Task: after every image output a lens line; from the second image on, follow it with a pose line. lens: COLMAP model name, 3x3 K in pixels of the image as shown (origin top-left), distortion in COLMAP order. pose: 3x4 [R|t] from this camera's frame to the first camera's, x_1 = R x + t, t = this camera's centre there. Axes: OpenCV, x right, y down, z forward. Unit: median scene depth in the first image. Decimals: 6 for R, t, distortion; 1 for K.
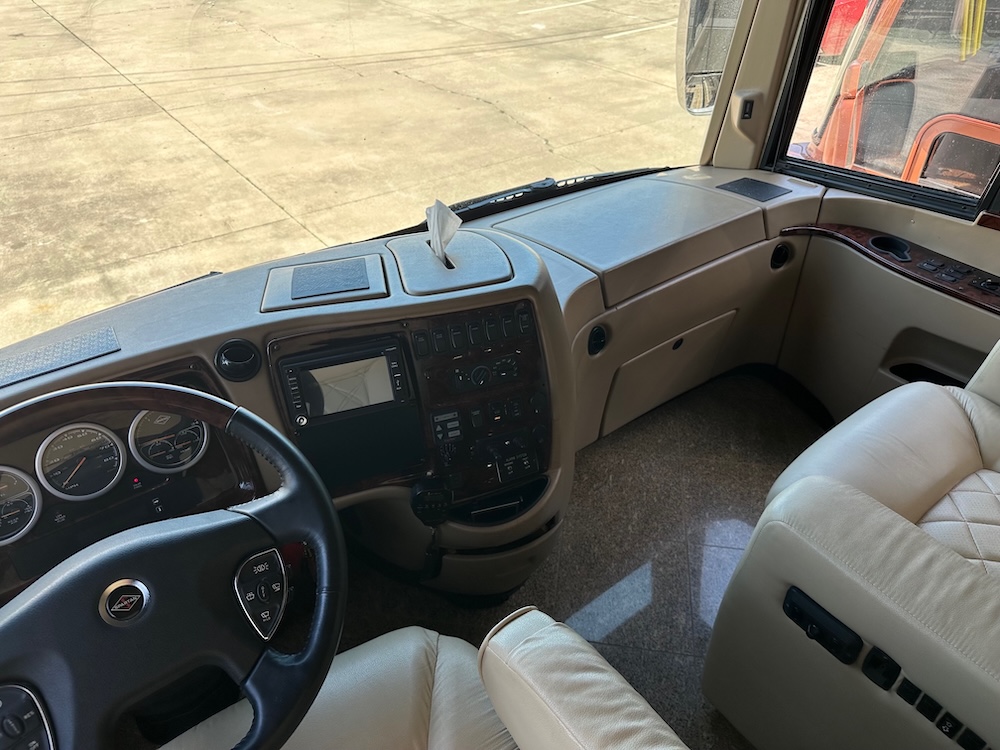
lens RADIAL K [[701.3, 0, 499.2], [0, 701.3, 373.5], [0, 0, 1]] dist [-0.009737, -0.005120]
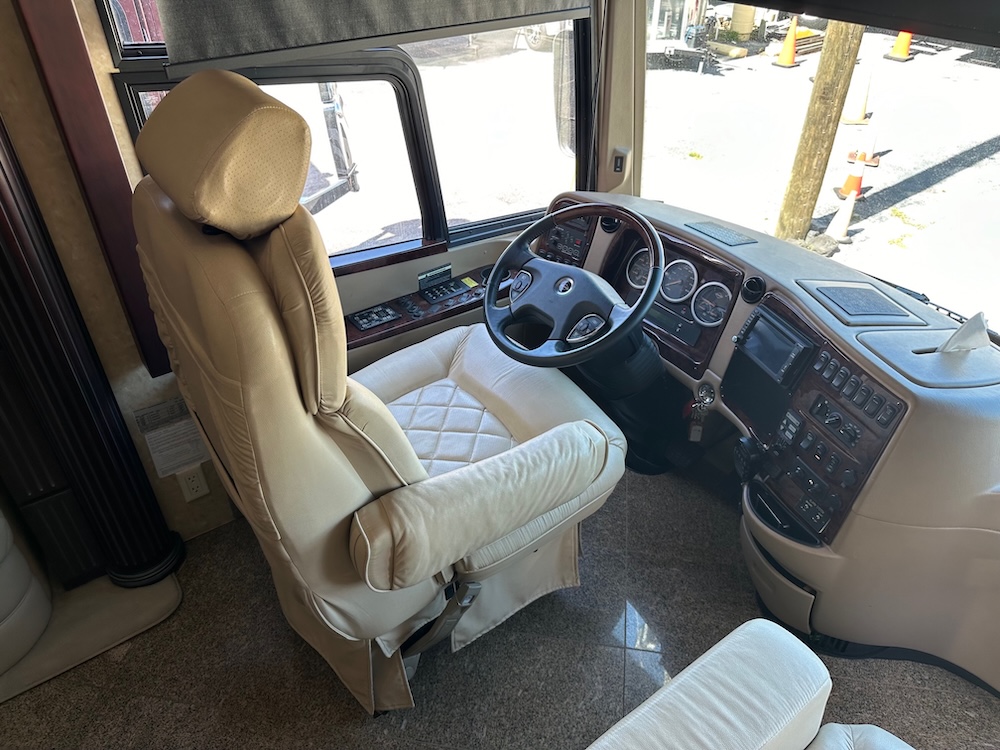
lens RADIAL K [[701.3, 0, 498.5], [0, 701.3, 375.9], [0, 0, 1]] dist [-0.009737, -0.005120]
pose [[-0.004400, 0.597327, -0.801985, 0.880790], [-0.610821, 0.633384, 0.475103, -0.259257], [0.791756, 0.491960, 0.362073, 0.085979]]
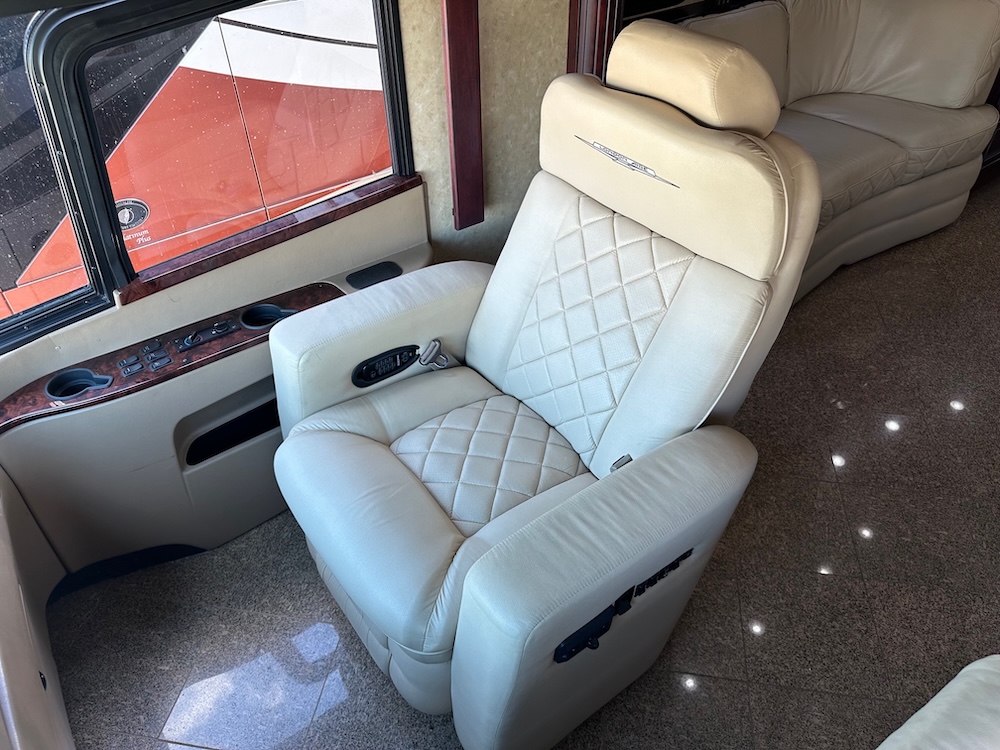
lens RADIAL K [[701.3, 0, 500.4], [0, 701.3, 372.5], [0, 0, 1]] dist [-0.009737, -0.005120]
pose [[-0.005803, -0.643543, 0.765388, -0.089516], [0.622095, 0.596935, 0.506623, -0.429197], [-0.782920, 0.479084, 0.396880, 0.405706]]
